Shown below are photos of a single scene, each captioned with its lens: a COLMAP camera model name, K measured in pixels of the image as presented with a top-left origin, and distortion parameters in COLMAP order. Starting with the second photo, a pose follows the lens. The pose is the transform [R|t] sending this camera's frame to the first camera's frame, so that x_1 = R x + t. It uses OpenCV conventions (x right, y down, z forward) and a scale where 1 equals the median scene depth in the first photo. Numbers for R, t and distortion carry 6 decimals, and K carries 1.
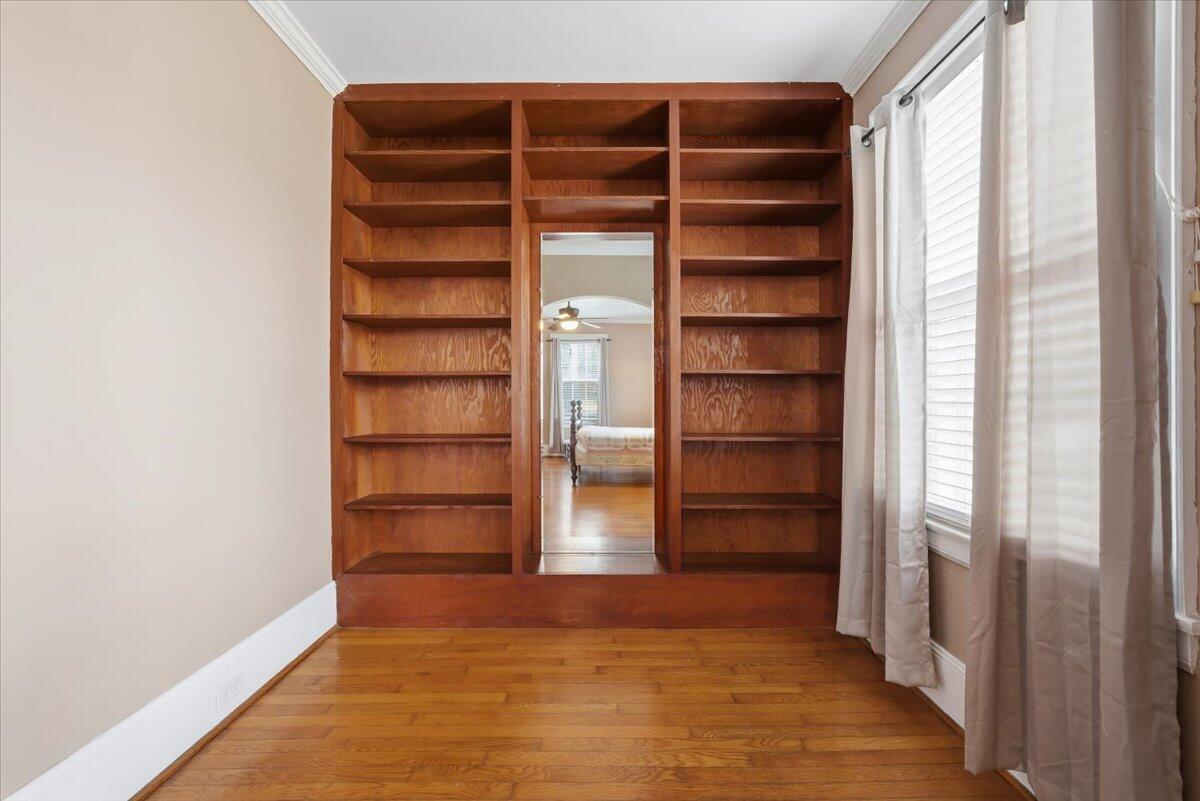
lens RADIAL K [[463.9, 0, 604.3], [0, 463.9, 397.6], [0, 0, 1]] dist [-0.010639, 0.000085]
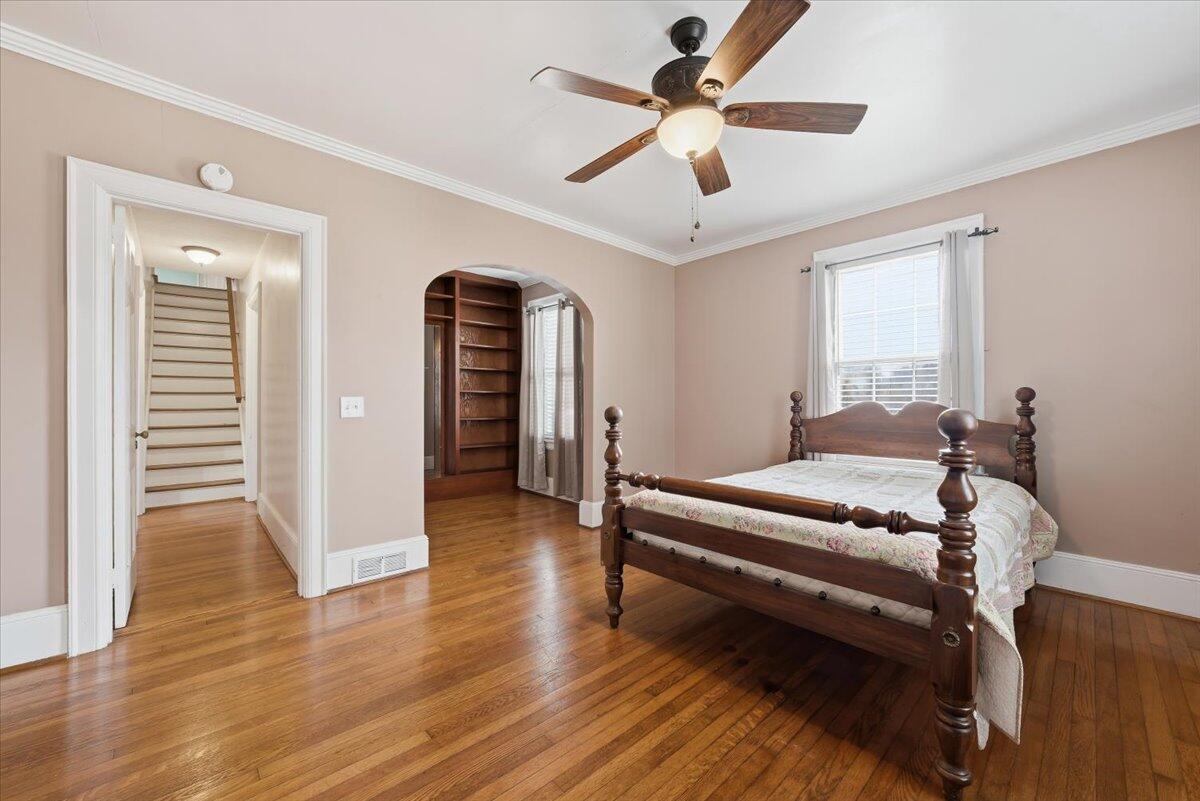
lens RADIAL K [[463.9, 0, 604.3], [0, 463.9, 397.6], [0, 0, 1]] dist [-0.010639, 0.000085]
pose [[0.741265, 0.003944, 0.671201, -1.120549], [-0.002899, 0.999992, -0.002674, -0.025142], [-0.671206, 0.000036, 0.741271, -1.615401]]
